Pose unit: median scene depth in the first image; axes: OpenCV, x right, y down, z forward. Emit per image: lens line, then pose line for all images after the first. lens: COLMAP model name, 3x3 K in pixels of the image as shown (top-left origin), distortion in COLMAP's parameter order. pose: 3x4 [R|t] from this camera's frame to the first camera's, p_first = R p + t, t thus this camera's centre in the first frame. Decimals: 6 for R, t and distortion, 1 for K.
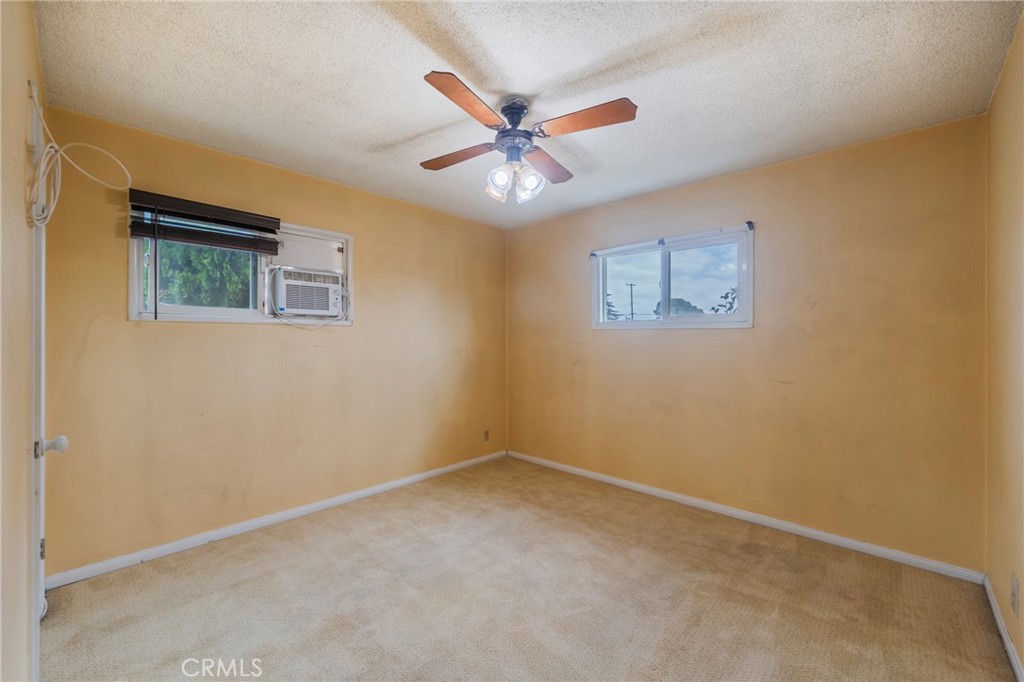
lens RADIAL K [[417.4, 0, 513.3], [0, 417.4, 338.7], [0, 0, 1]] dist [-0.001890, -0.000125]
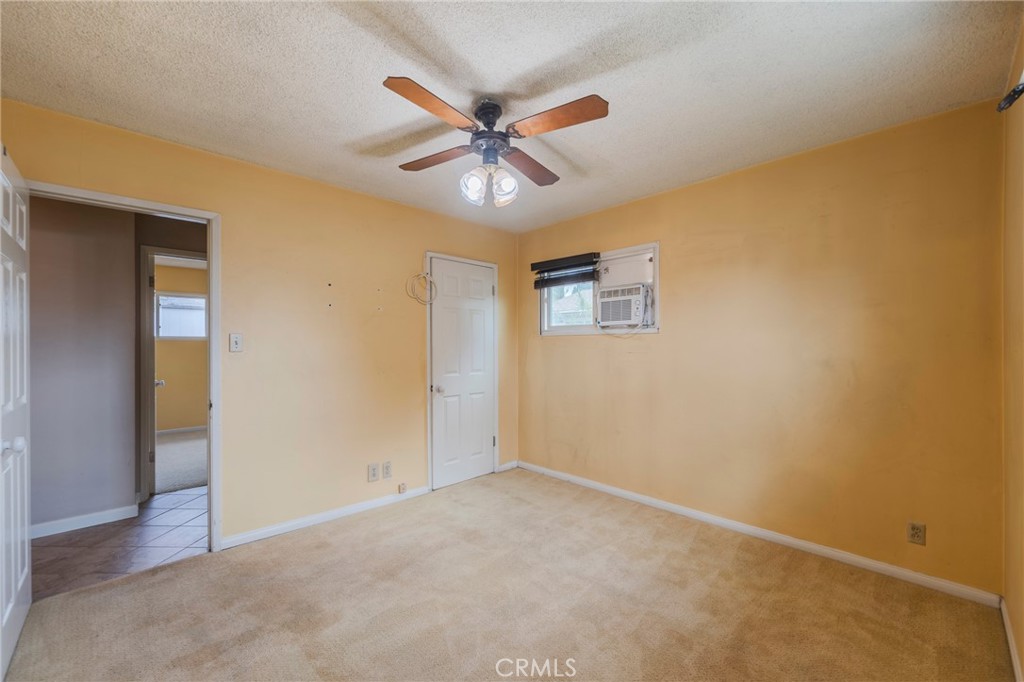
lens RADIAL K [[417.4, 0, 513.0], [0, 417.4, 345.8], [0, 0, 1]] dist [-0.001890, -0.000125]
pose [[-0.057409, -0.000789, -0.998350, 0.664339], [0.004362, 0.999990, -0.001041, -0.000066], [0.998341, -0.004414, -0.057405, 0.749528]]
